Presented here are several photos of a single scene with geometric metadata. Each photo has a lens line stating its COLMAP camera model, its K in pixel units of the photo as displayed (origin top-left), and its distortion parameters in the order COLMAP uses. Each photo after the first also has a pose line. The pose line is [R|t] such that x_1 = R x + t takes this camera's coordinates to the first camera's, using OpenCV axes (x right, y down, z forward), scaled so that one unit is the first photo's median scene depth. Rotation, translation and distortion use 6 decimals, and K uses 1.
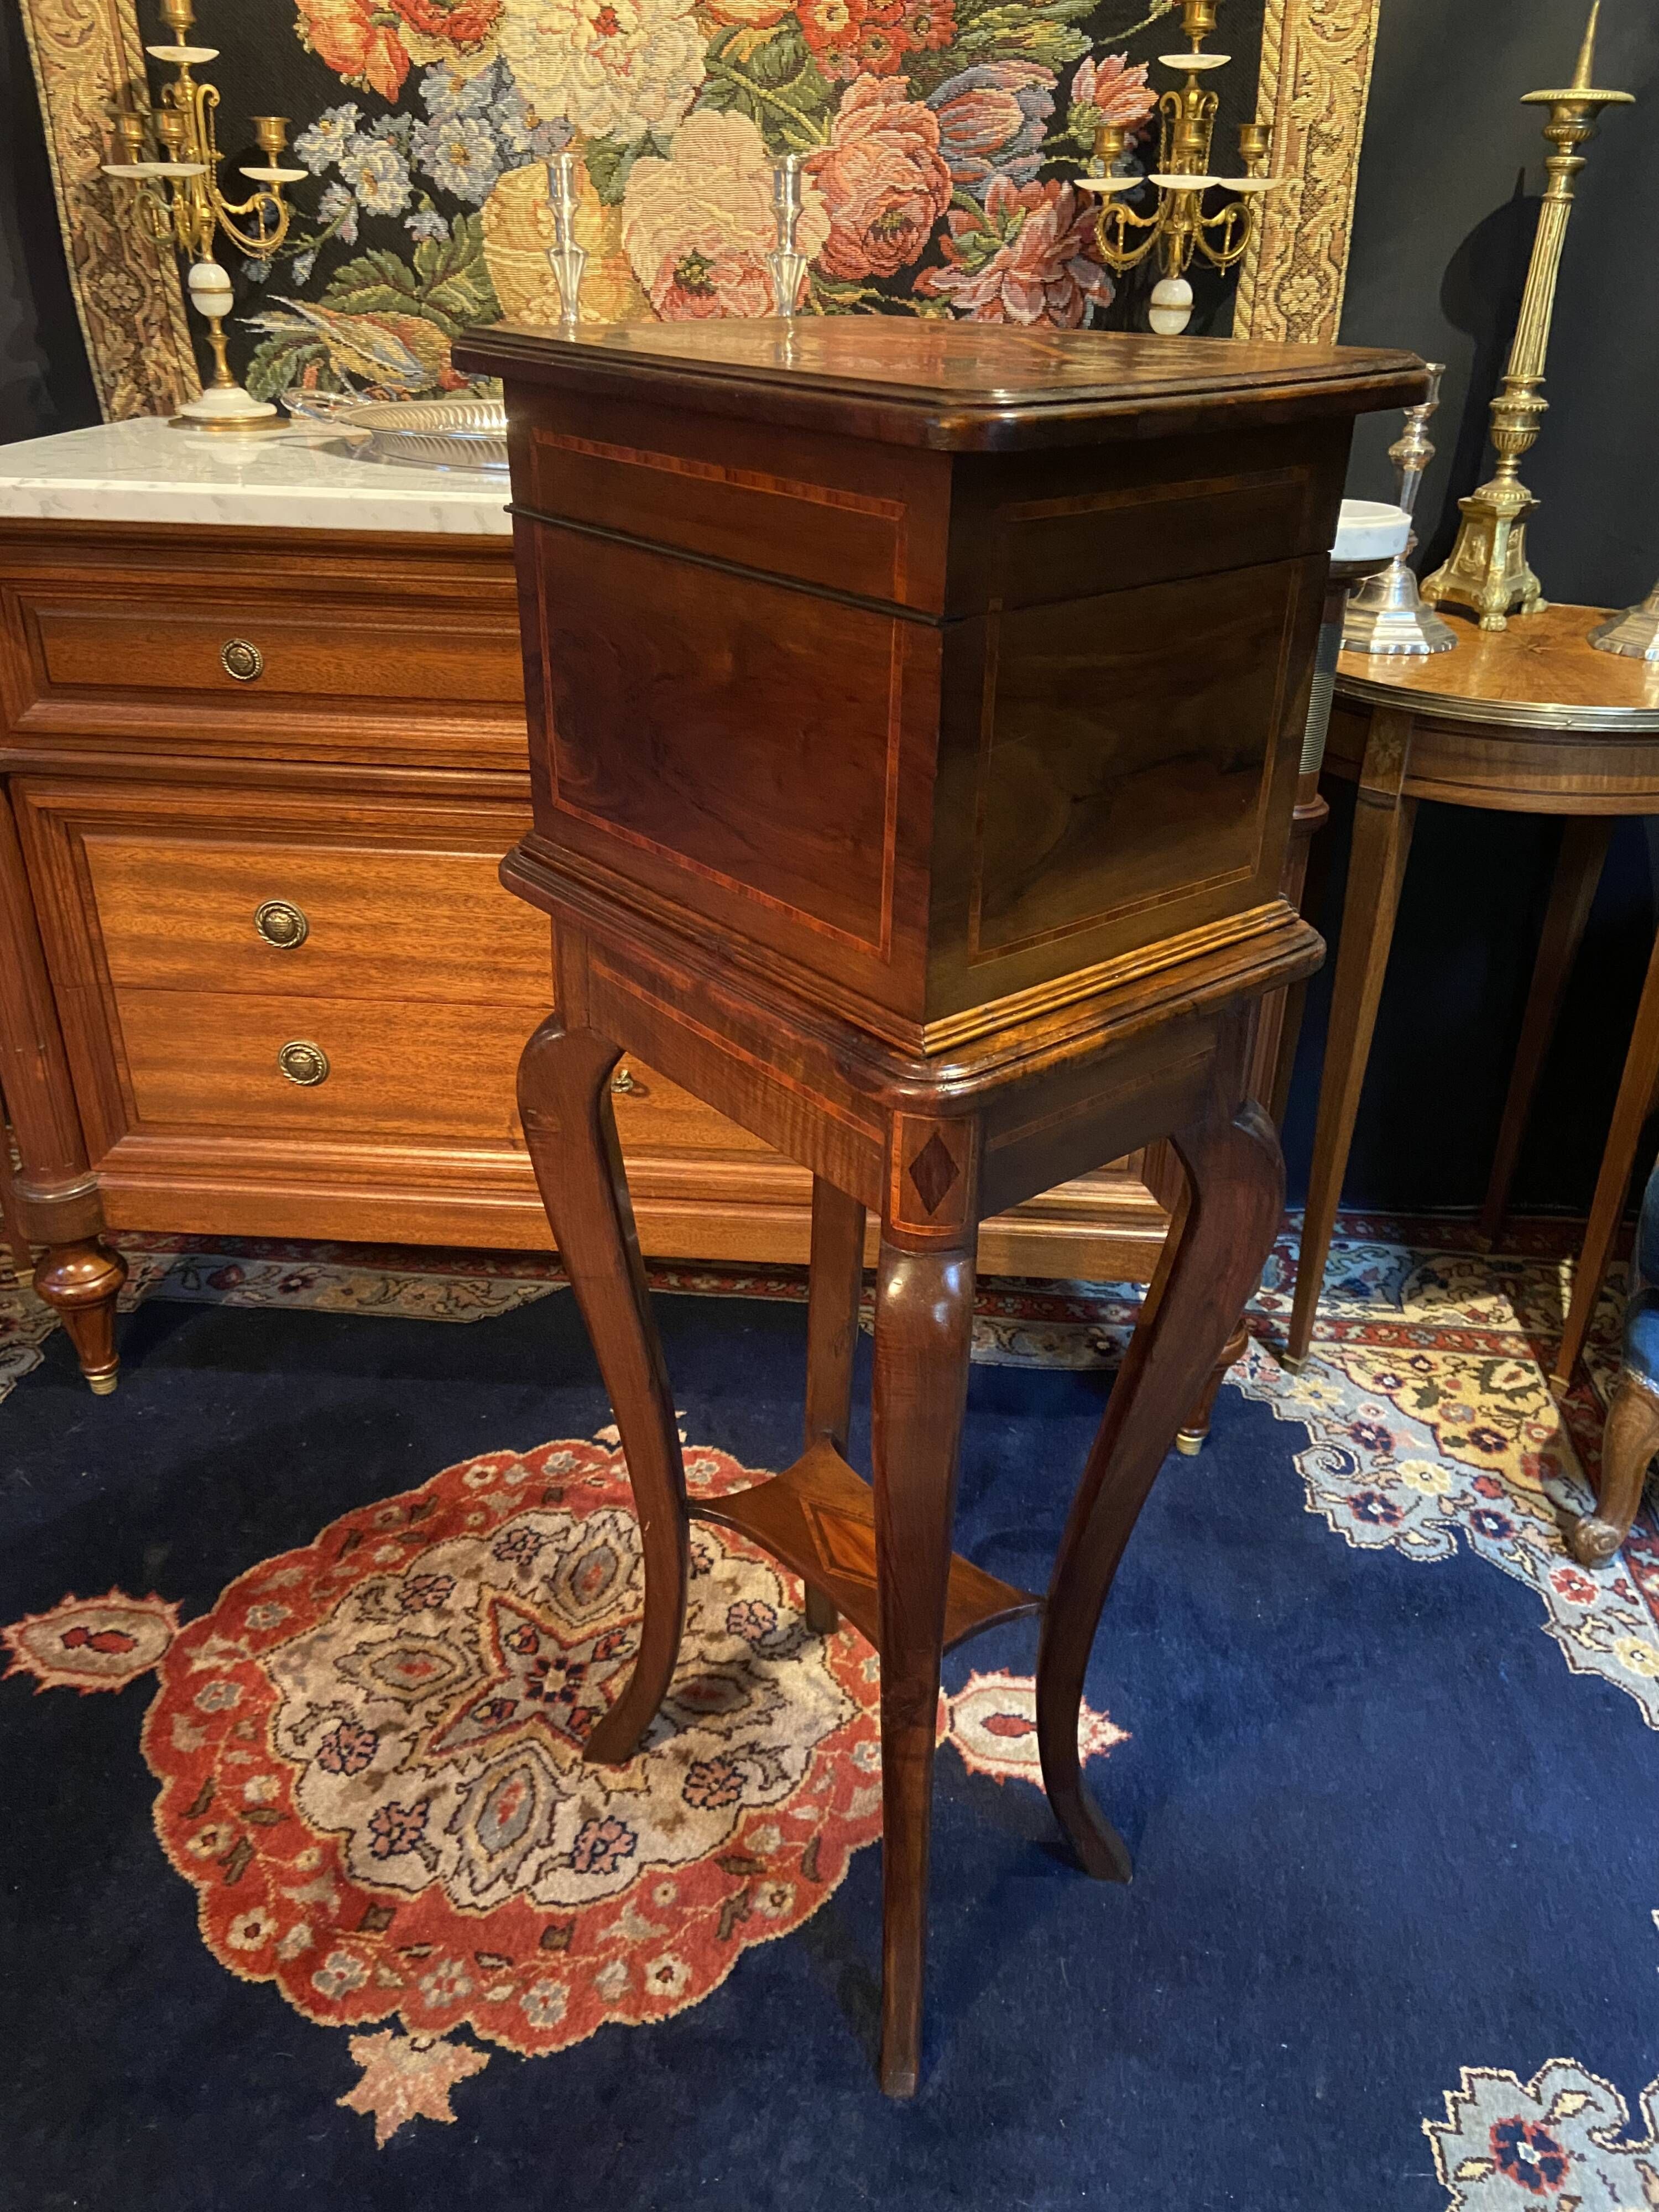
lens RADIAL K [[1646.6, 0, 818.0], [0, 1646.6, 1117.8], [0, 0, 1]] dist [0.129413, -0.166753]
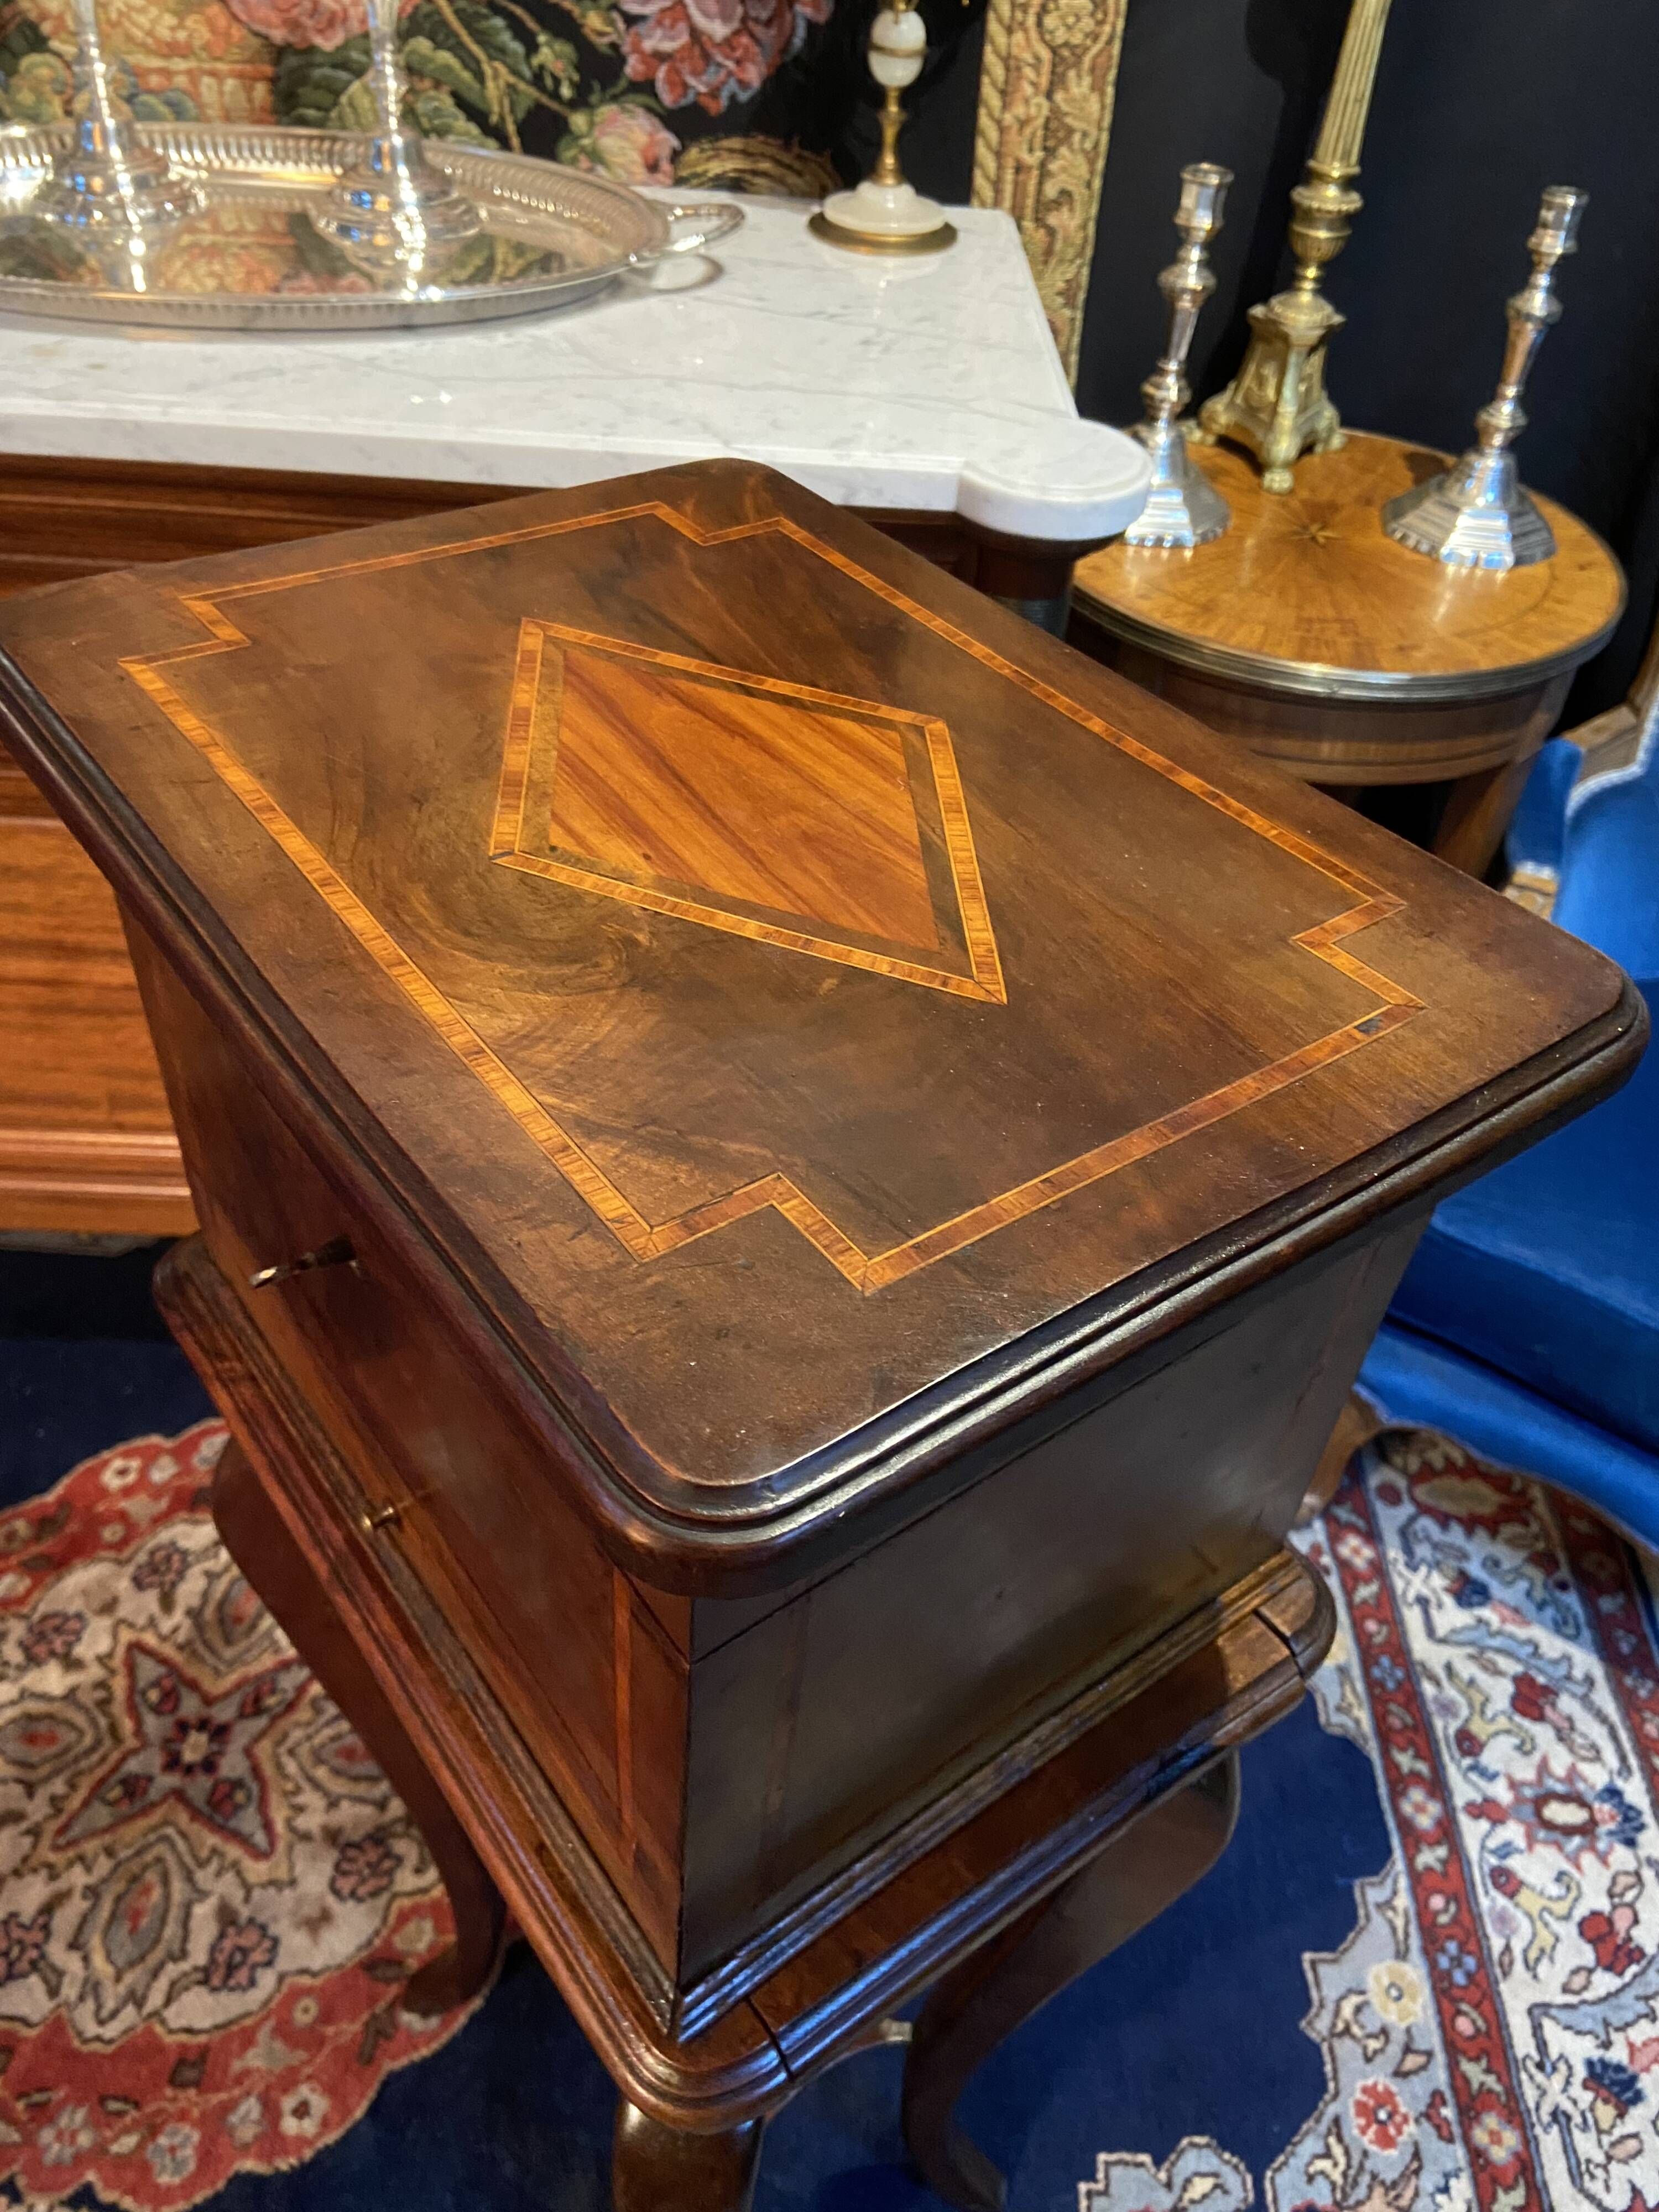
lens RADIAL K [[1659.4, 0, 805.4], [0, 1659.4, 1124.4], [0, 0, 1]] dist [0.130144, -0.176384]
pose [[0.995345, -0.021308, 0.093993, 0.096305], [-0.004100, 0.965010, 0.262180, -0.240044], [-0.096291, -0.261345, 0.960431, 0.154060]]
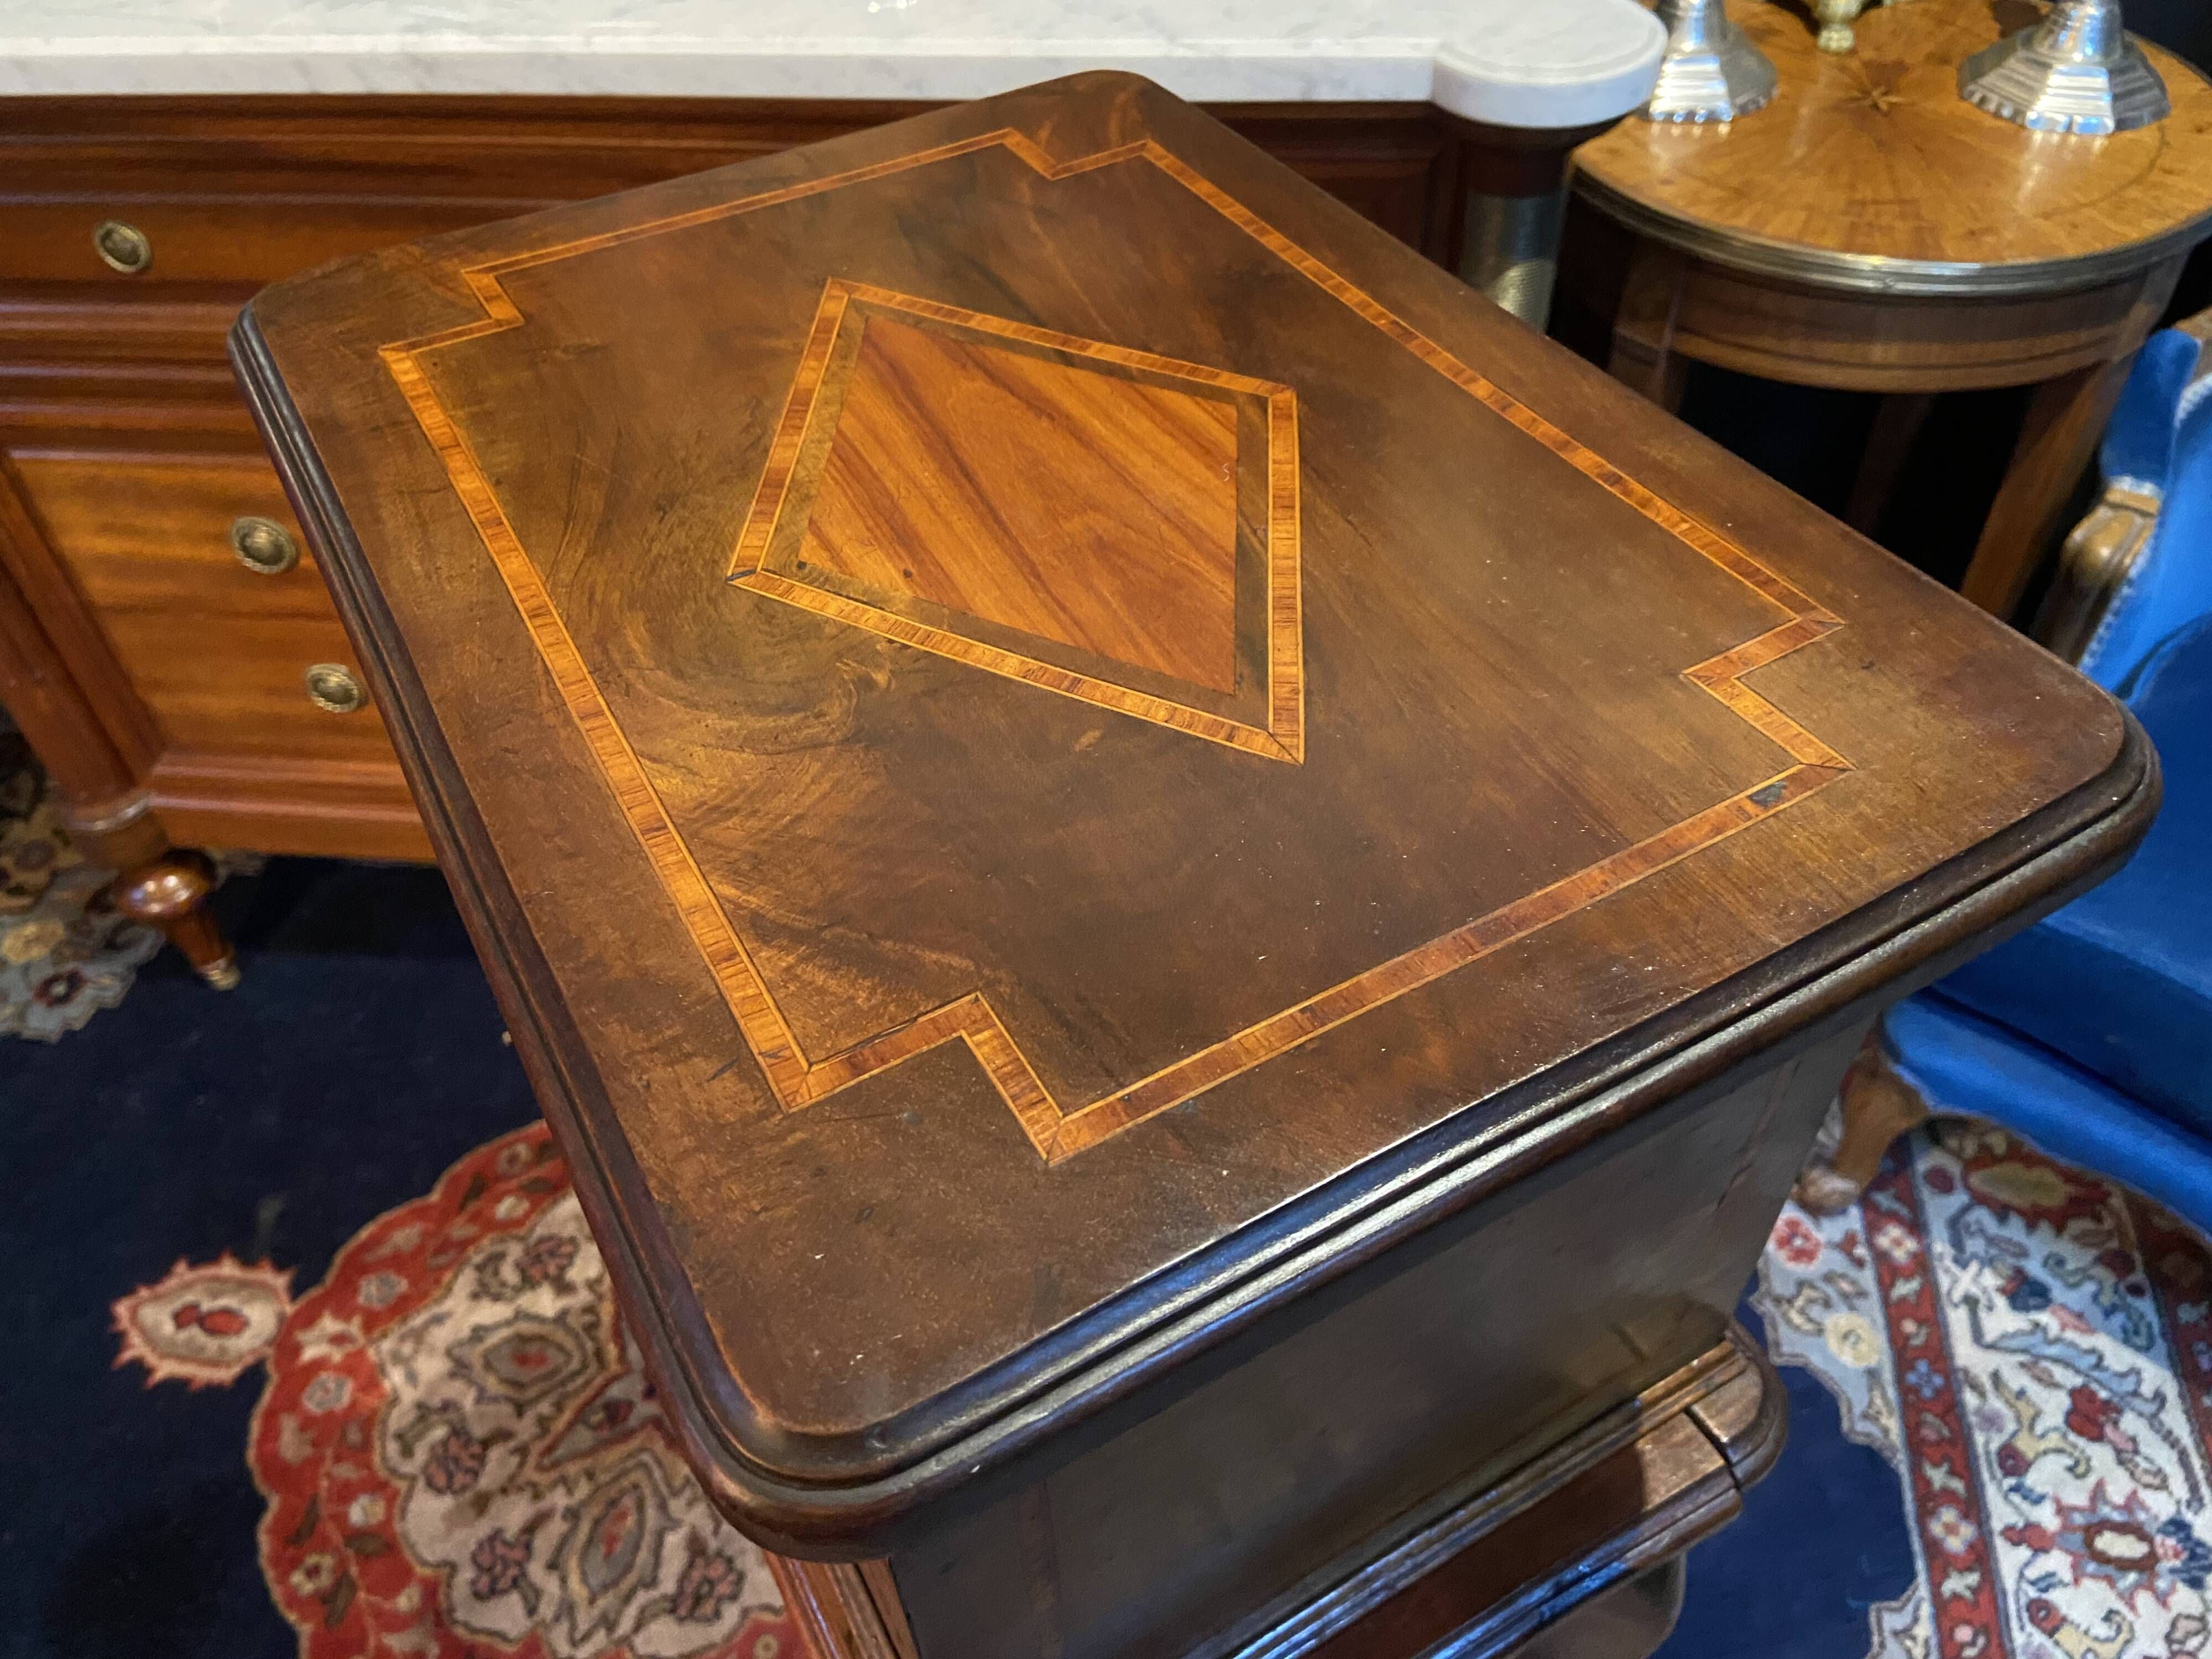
lens RADIAL K [[1659.4, 0, 1099.0], [0, 1659.4, 825.4], [0, 0, 1]] dist [0.130144, -0.176384]
pose [[0.997995, -0.012946, -0.061956, 0.144358], [0.032050, 0.947453, 0.318286, -0.252508], [0.054579, -0.319634, 0.945968, 0.205410]]
